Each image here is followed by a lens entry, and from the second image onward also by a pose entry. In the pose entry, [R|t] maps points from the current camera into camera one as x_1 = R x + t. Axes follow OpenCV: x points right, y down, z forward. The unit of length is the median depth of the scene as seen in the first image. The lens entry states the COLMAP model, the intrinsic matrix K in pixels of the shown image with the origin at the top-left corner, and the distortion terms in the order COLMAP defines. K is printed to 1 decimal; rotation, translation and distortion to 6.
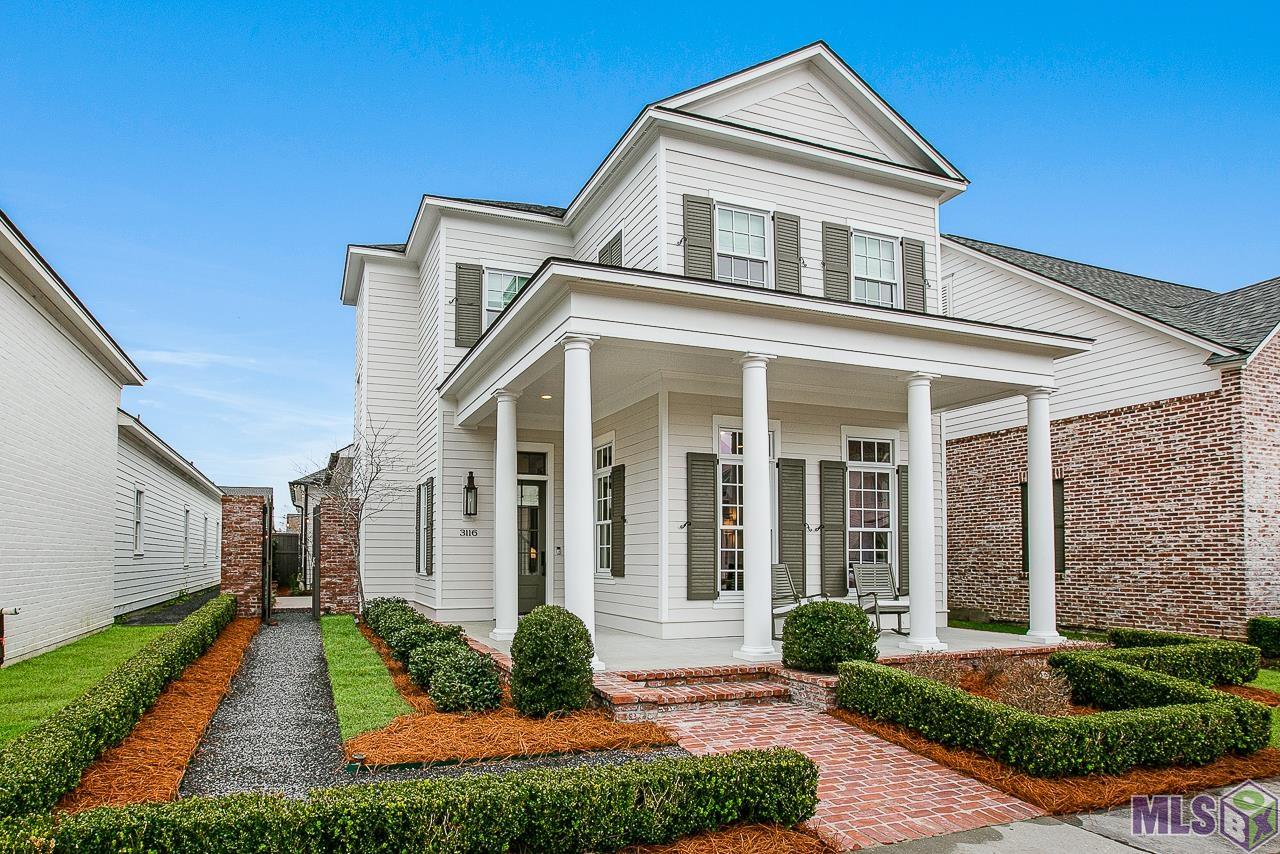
lens RADIAL K [[662.0, 0, 560.2], [0, 662.0, 550.2], [0, 0, 1]] dist [-0.046513, 0.010050]
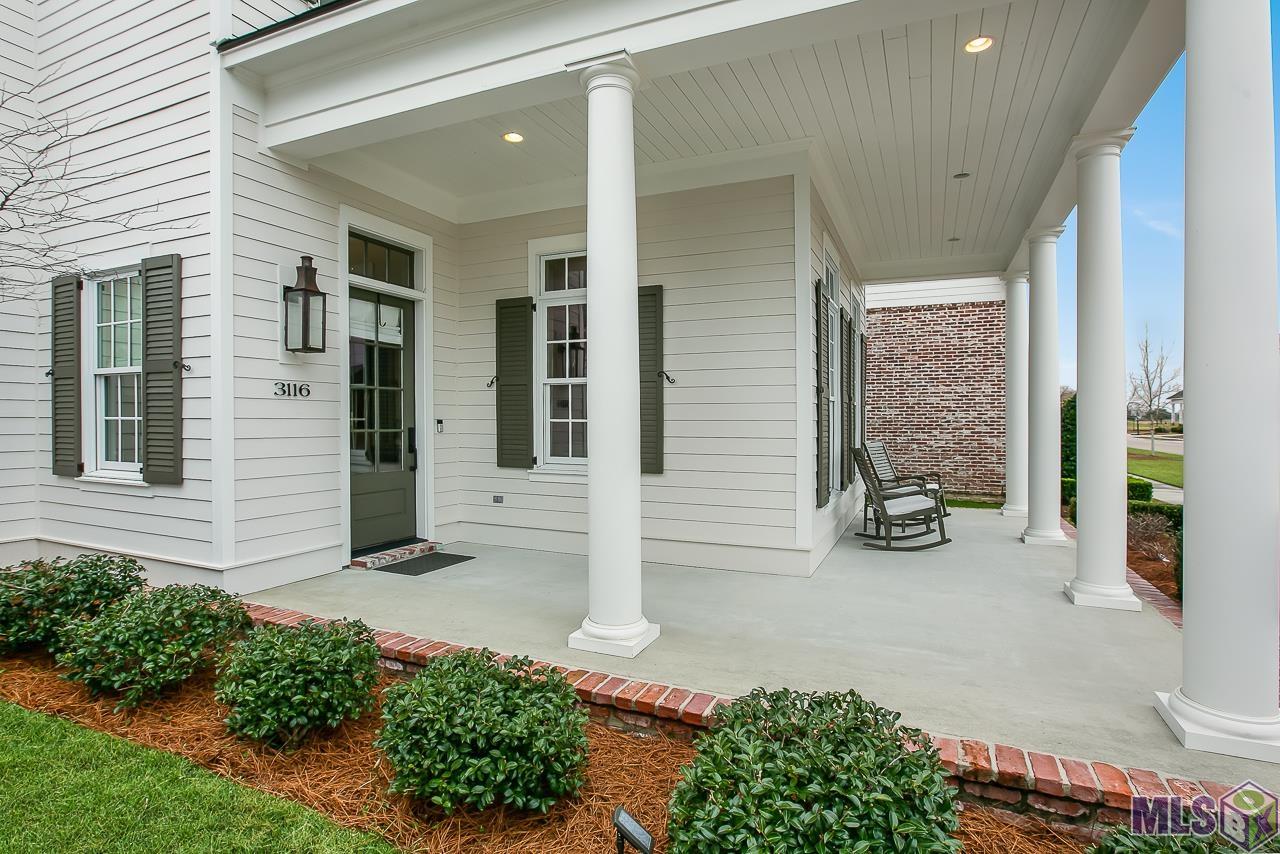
lens RADIAL K [[588.5, 0, 594.8], [0, 588.5, 422.4], [0, 0, 1]] dist [-0.027007, 0.000605]
pose [[0.700527, -0.003700, 0.713616, -0.343736], [-0.009403, 0.999852, 0.014415, -0.013998], [-0.713564, -0.016808, 0.700388, 0.696700]]
